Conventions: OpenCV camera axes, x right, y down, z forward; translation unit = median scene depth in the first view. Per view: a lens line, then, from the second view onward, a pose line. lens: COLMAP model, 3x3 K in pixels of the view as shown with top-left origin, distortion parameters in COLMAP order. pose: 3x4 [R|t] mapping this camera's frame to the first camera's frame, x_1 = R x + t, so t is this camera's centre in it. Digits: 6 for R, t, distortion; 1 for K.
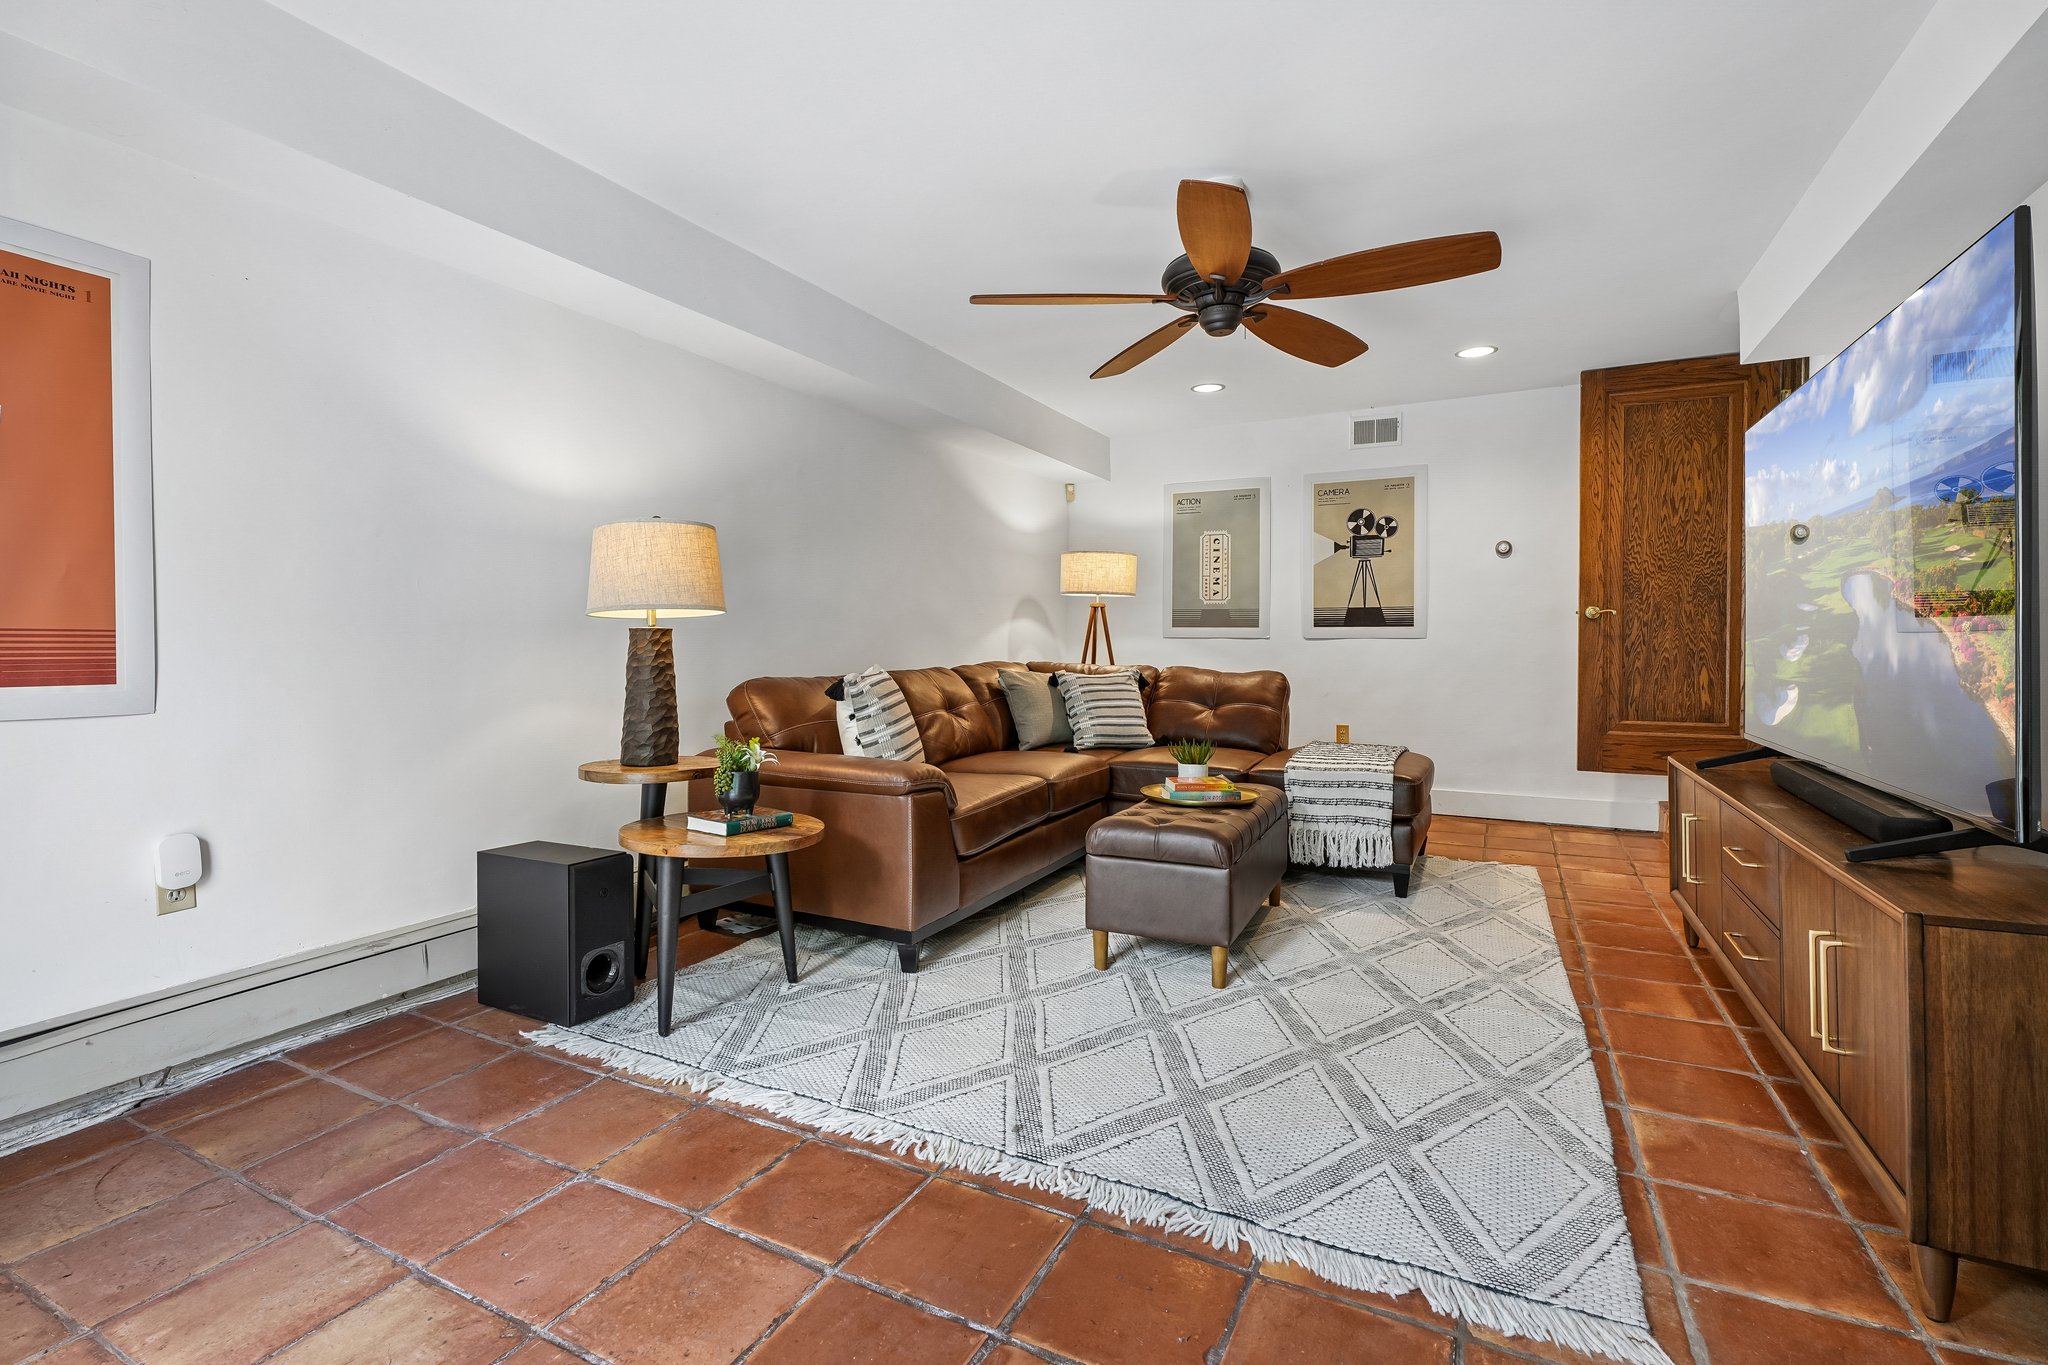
lens RADIAL K [[931.8, 0, 1024.9], [0, 931.8, 652.4], [0, 0, 1]] dist [-0.000099, 0.001100]
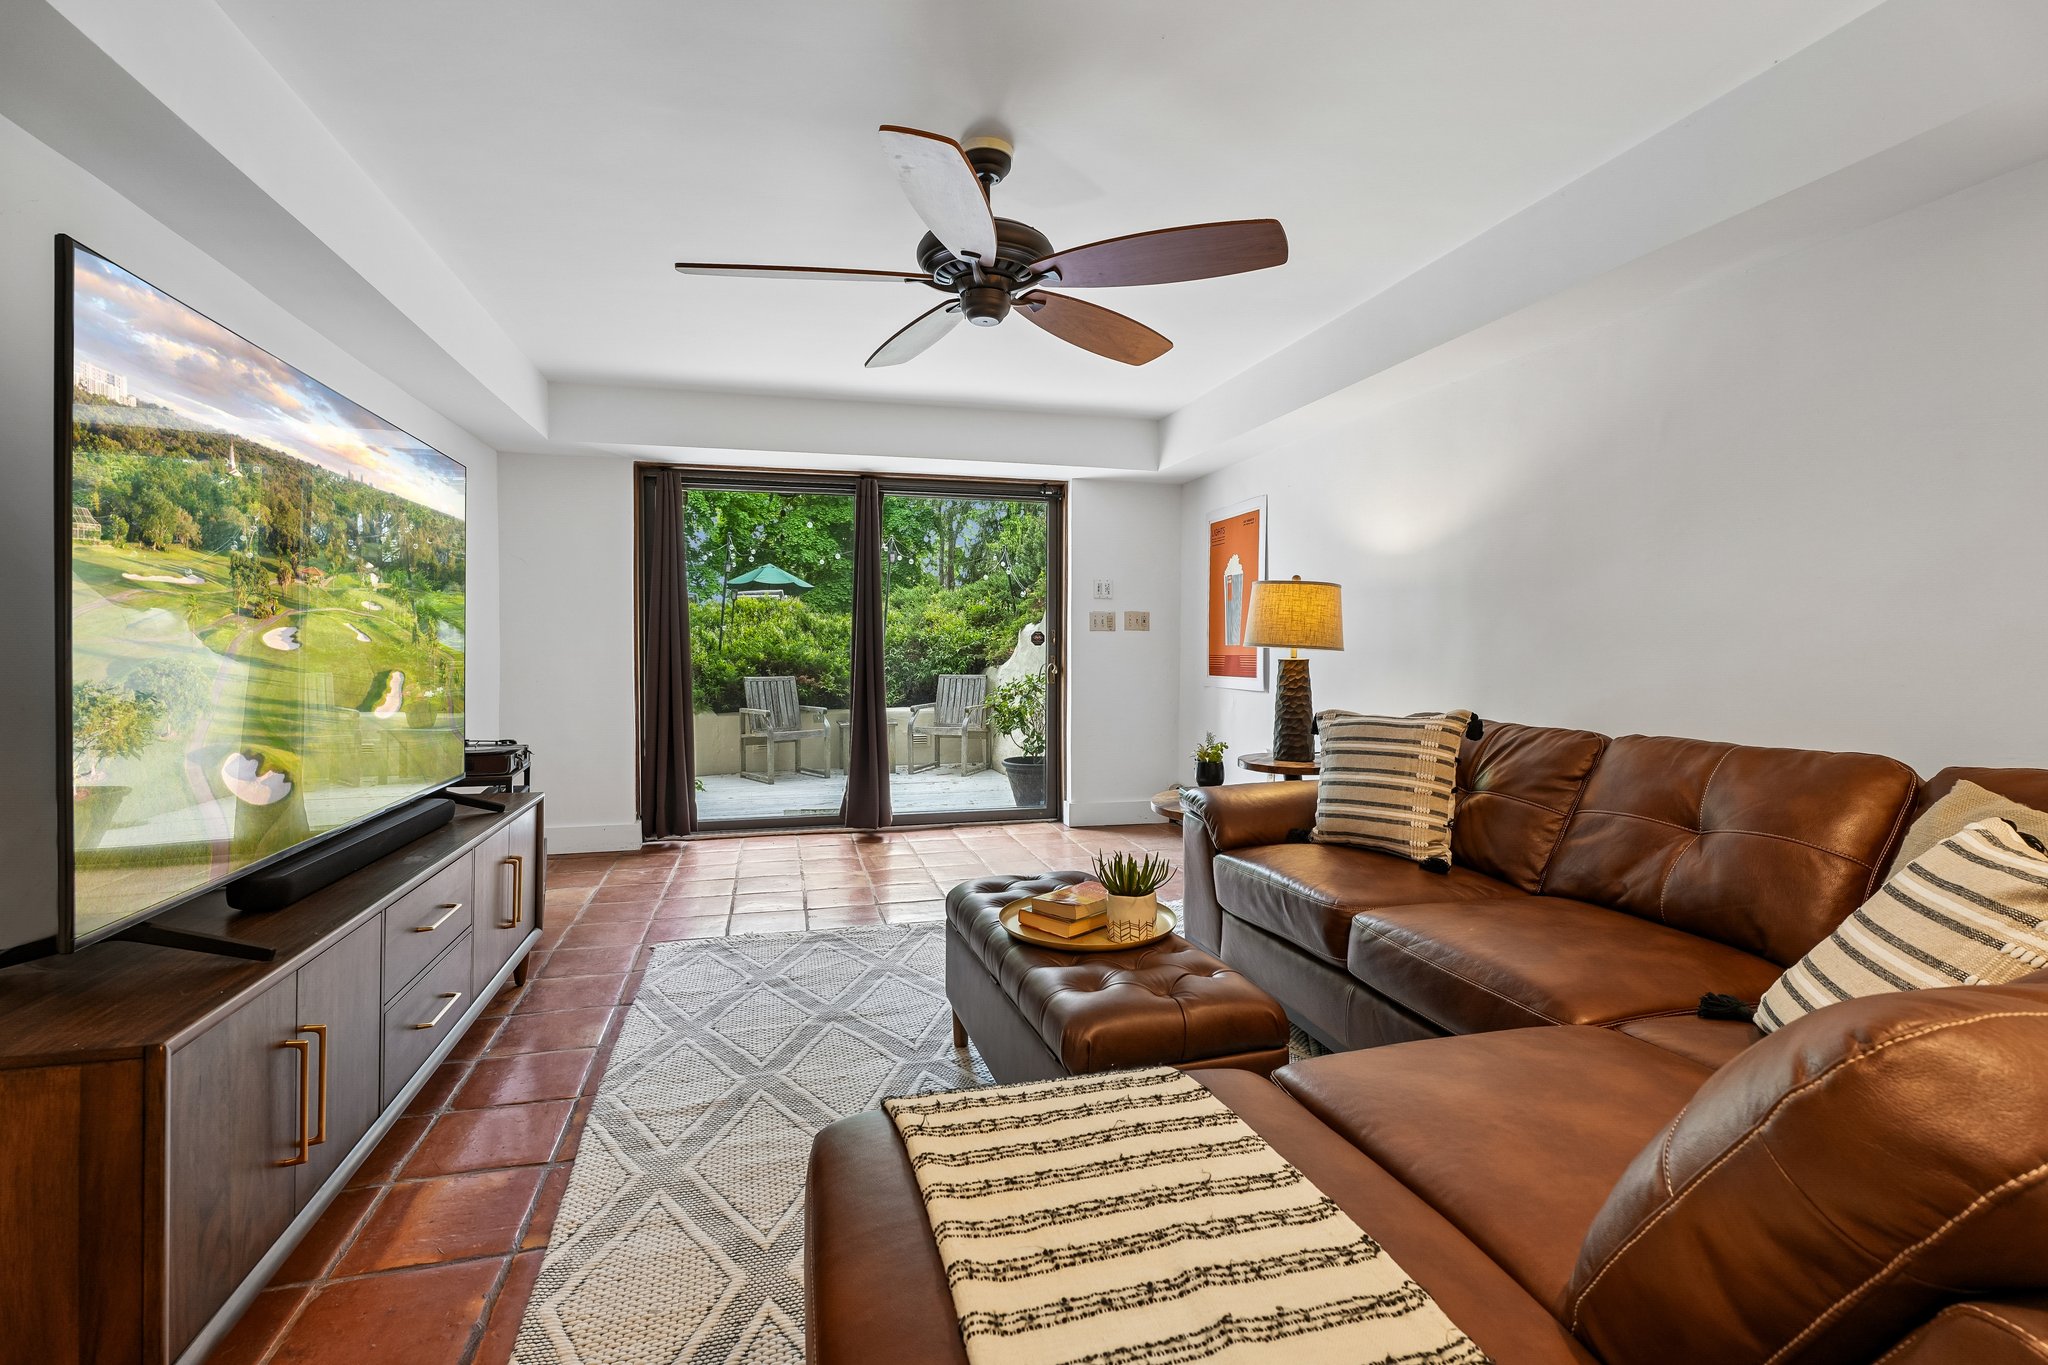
lens RADIAL K [[931.8, 0, 1024.9], [0, 931.8, 652.4], [0, 0, 1]] dist [-0.000099, 0.001100]
pose [[-0.742898, 0.004624, -0.669389, 0.831632], [-0.008148, 0.999840, 0.015949, -0.062537], [0.669355, 0.017303, -0.742741, 1.822805]]
